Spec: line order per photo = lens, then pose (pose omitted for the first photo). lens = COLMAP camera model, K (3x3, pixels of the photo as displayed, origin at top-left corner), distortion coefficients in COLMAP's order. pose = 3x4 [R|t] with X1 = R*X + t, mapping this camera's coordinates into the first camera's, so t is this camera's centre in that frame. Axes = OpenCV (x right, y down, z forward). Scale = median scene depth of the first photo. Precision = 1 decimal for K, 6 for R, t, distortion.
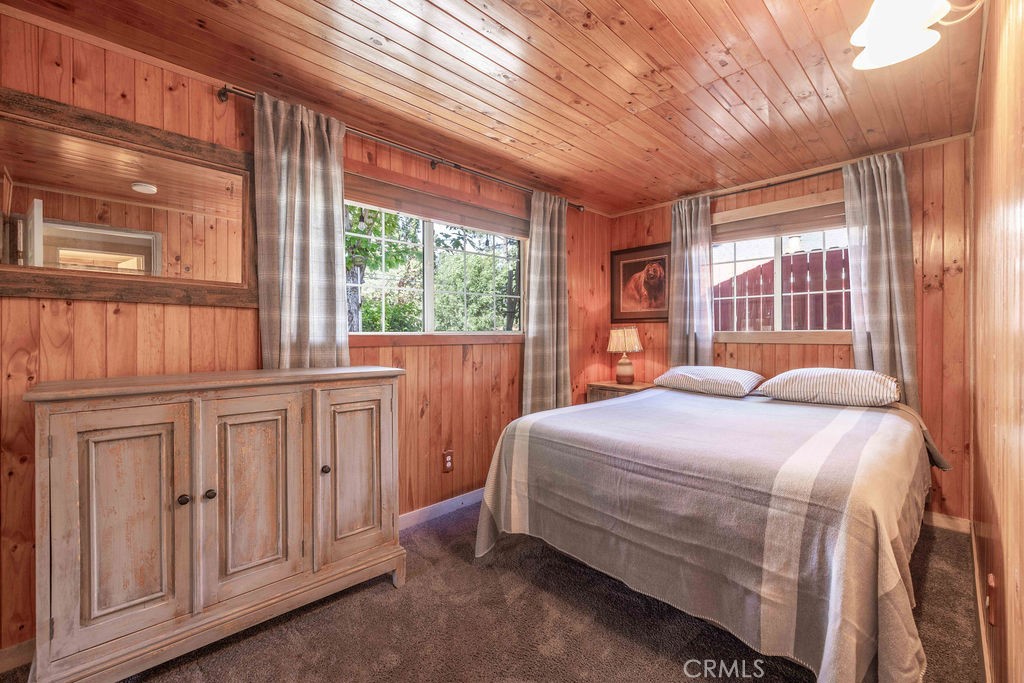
lens RADIAL K [[425.4, 0, 506.4], [0, 425.4, 338.4], [0, 0, 1]] dist [0.003678, -0.000048]
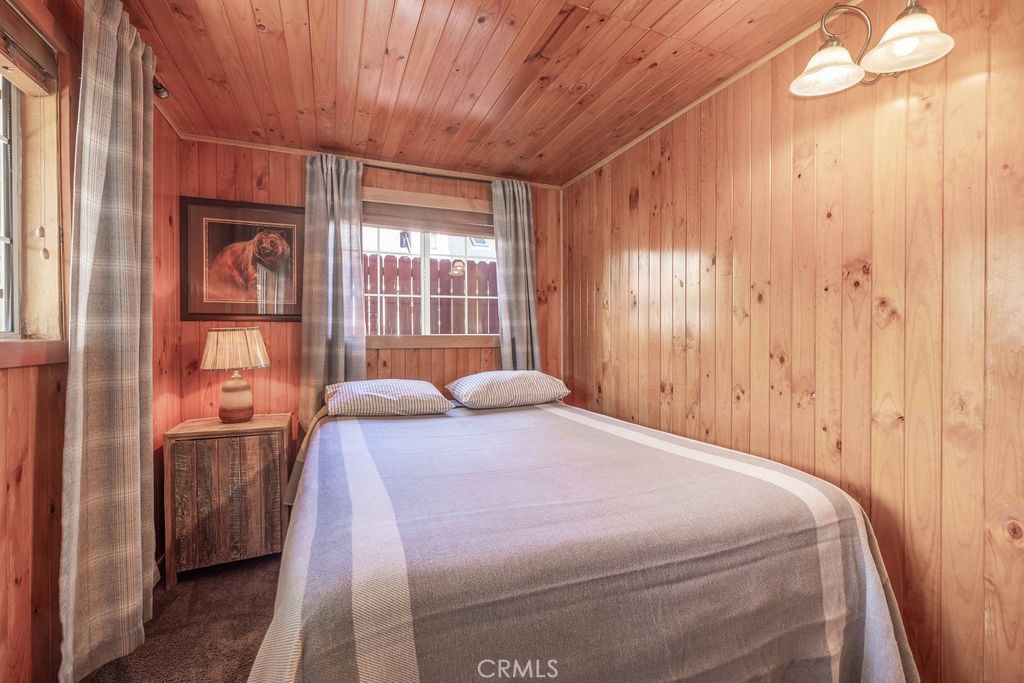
lens RADIAL K [[425.4, 0, 506.4], [0, 425.4, 338.4], [0, 0, 1]] dist [0.003678, -0.000048]
pose [[0.383621, -0.004135, 0.923481, -0.154749], [0.012419, 0.999923, -0.000682, -0.006627], [-0.923407, 0.011730, 0.383643, 0.484365]]
